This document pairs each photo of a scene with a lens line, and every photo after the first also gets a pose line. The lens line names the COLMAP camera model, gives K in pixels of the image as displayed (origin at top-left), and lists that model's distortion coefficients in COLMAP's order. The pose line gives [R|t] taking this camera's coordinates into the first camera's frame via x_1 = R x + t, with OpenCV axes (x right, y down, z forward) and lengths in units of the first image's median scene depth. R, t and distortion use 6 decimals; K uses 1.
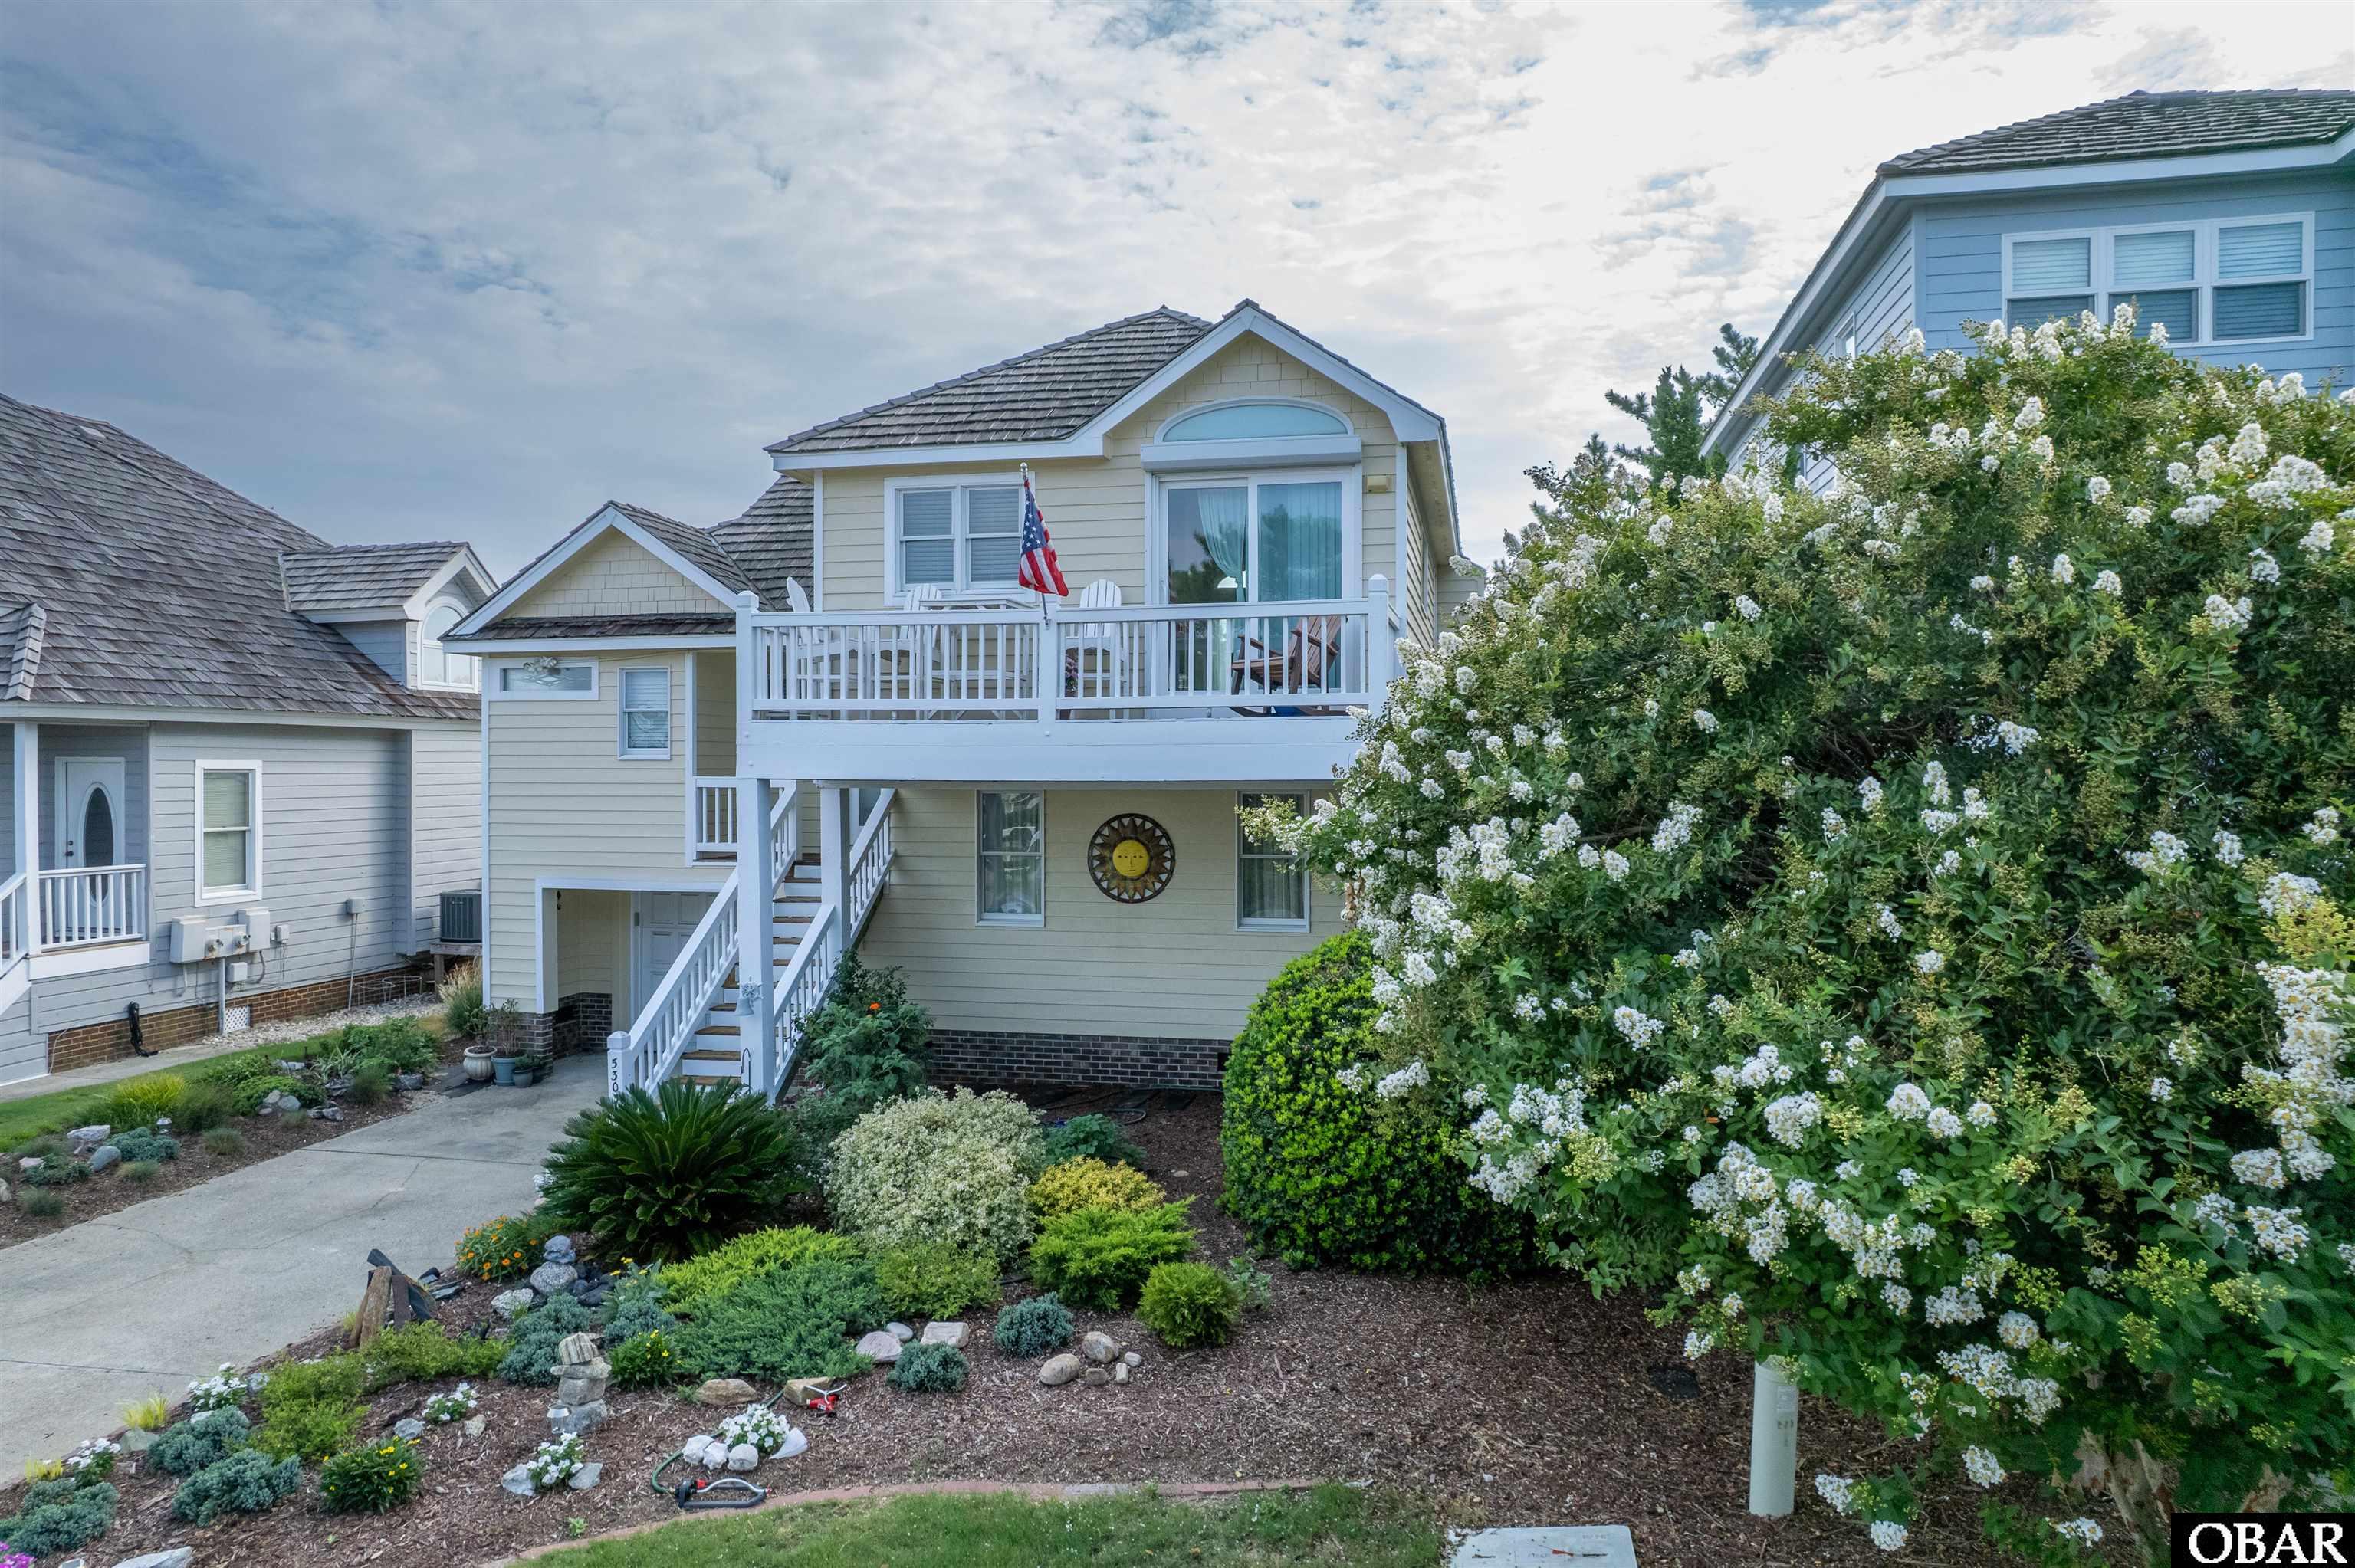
lens RADIAL K [[1508.8, 0, 1178.1], [0, 1508.8, 782.1], [0, 0, 1]] dist [-0.079638, 0.069517]
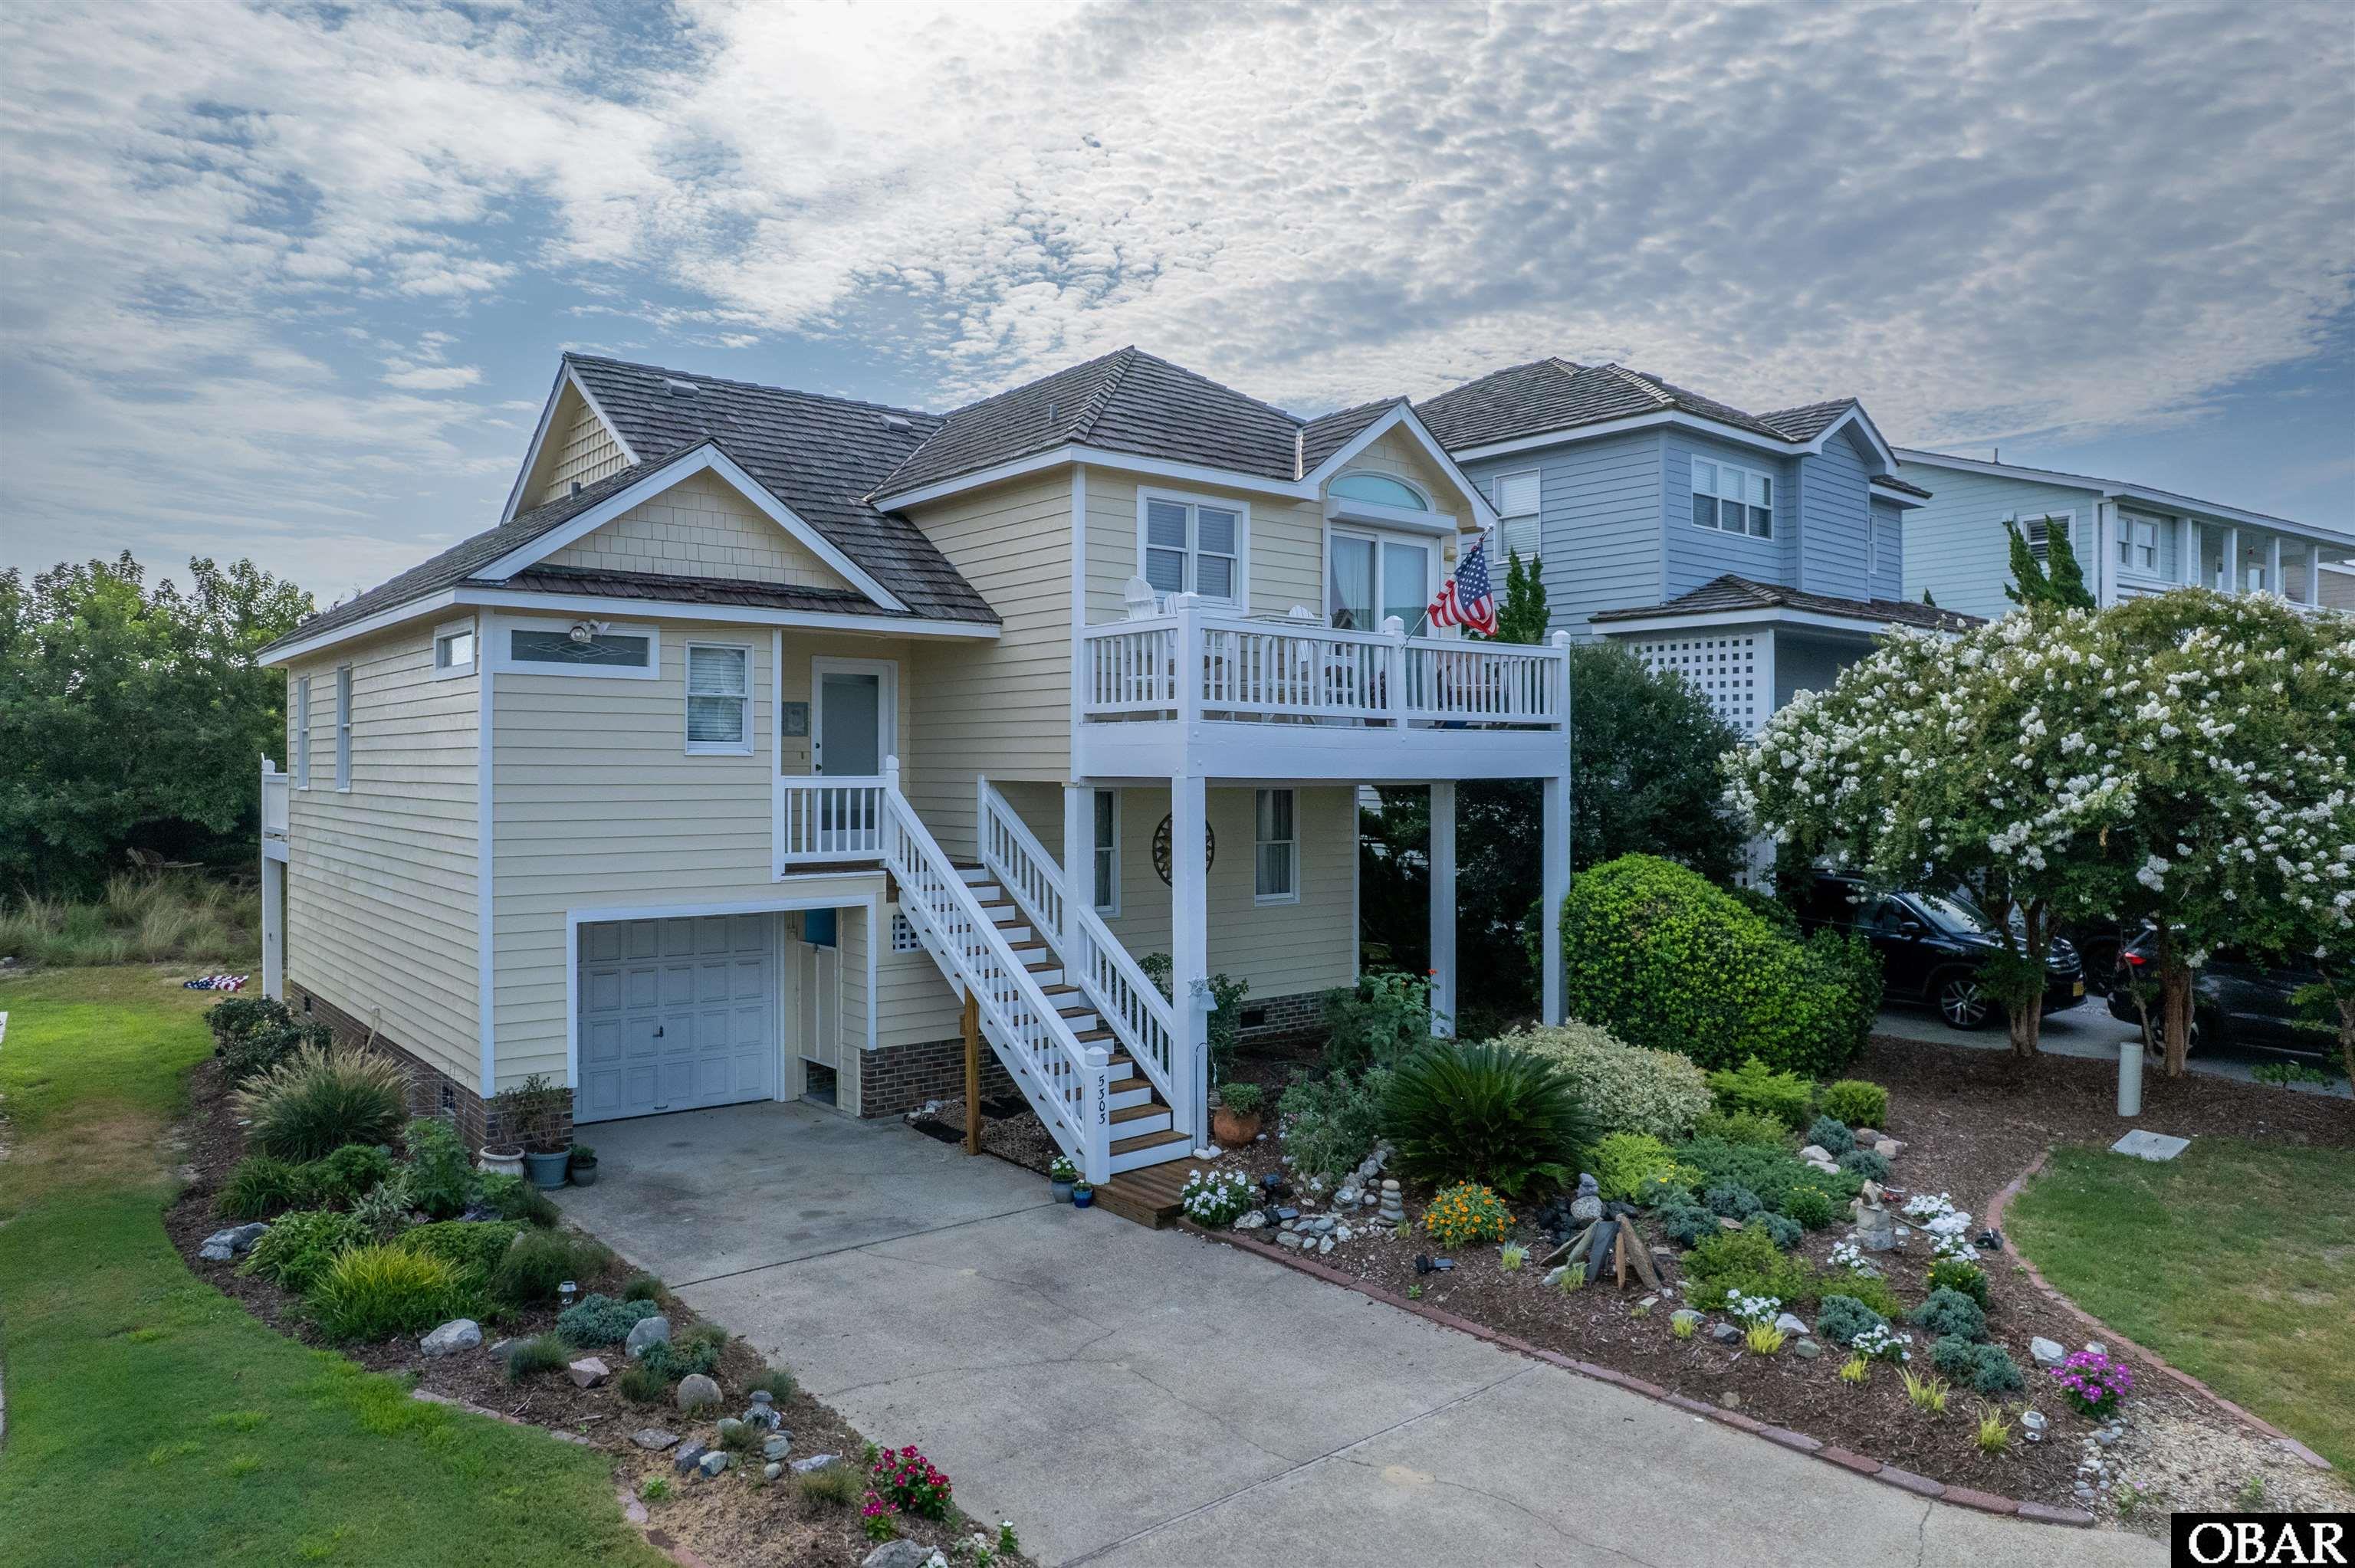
lens RADIAL K [[1508.8, 0, 1178.1], [0, 1508.8, 782.1], [0, 0, 1]] dist [-0.079638, 0.069517]
pose [[0.622627, -0.002724, 0.782514, -0.933891], [0.004303, 0.999991, 0.000058, 0.001005], [-0.782507, 0.003331, 0.622633, 0.321639]]
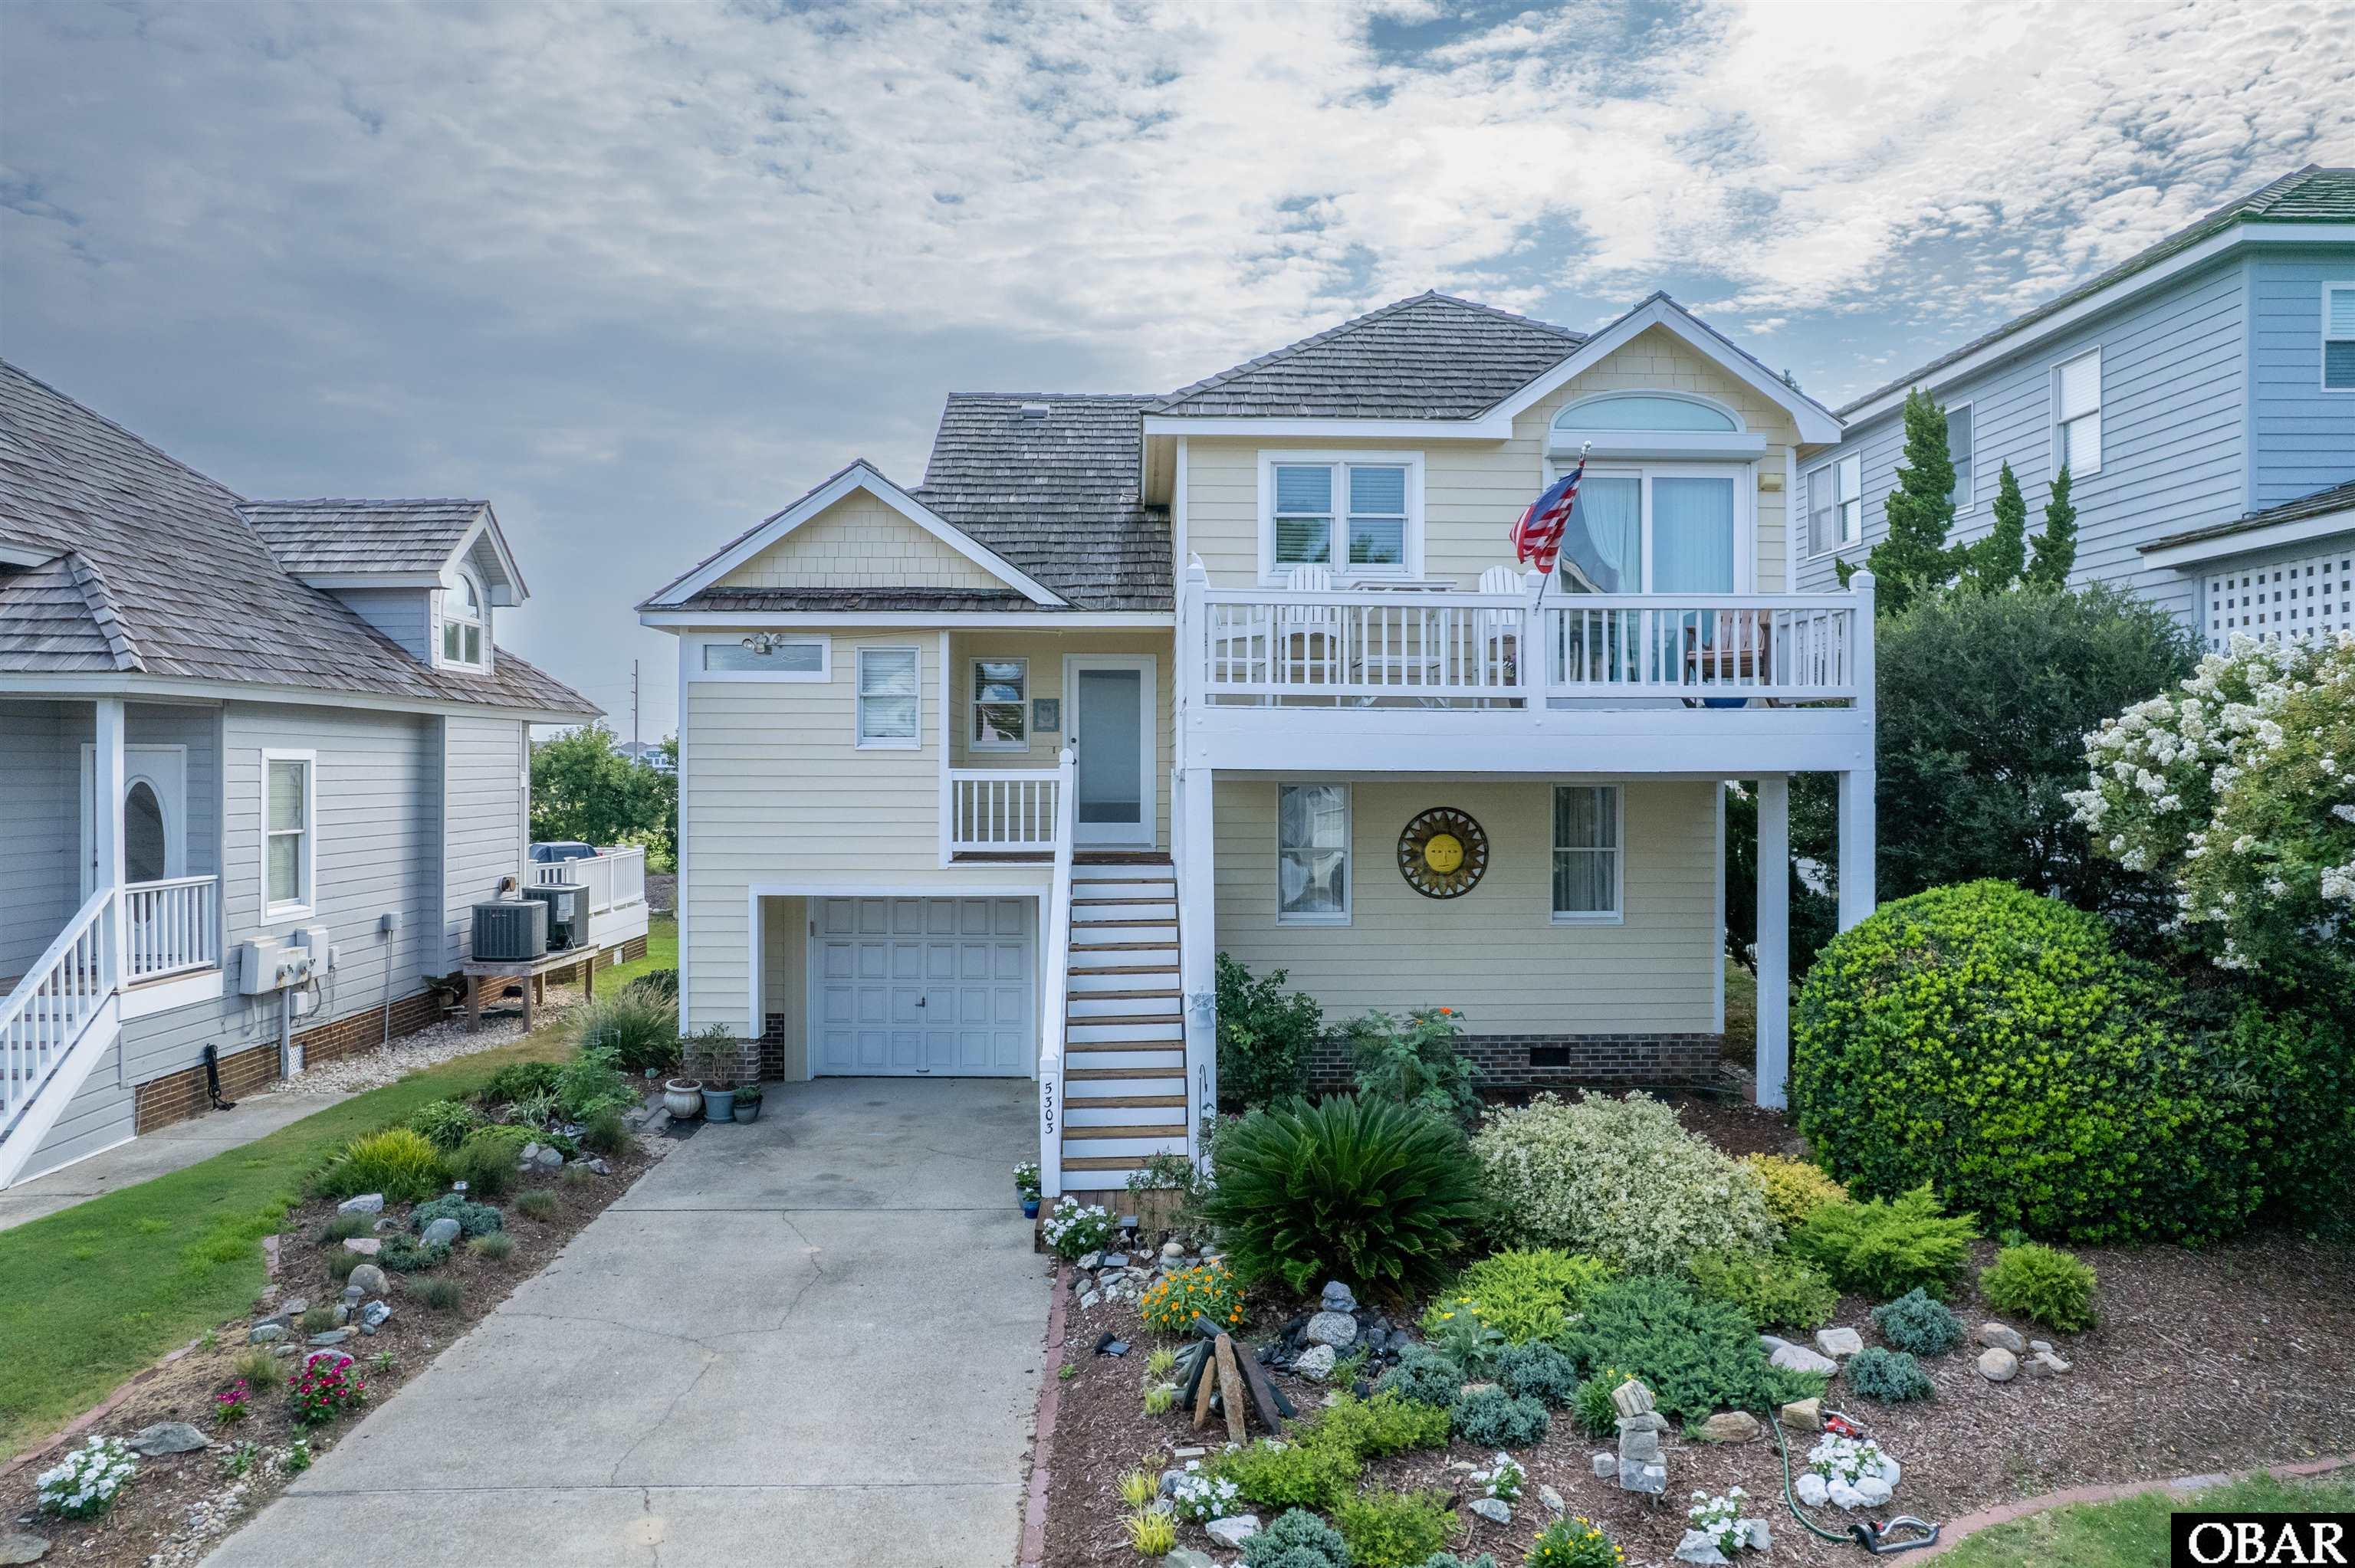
lens RADIAL K [[1511.5, 0, 1177.2], [0, 1511.5, 780.7], [0, 0, 1]] dist [-0.077514, 0.070097]
pose [[0.973014, 0.000209, 0.230748, -0.438686], [0.000094, 0.999999, -0.001302, 0.005126], [-0.230748, 0.001288, 0.973013, 0.092026]]
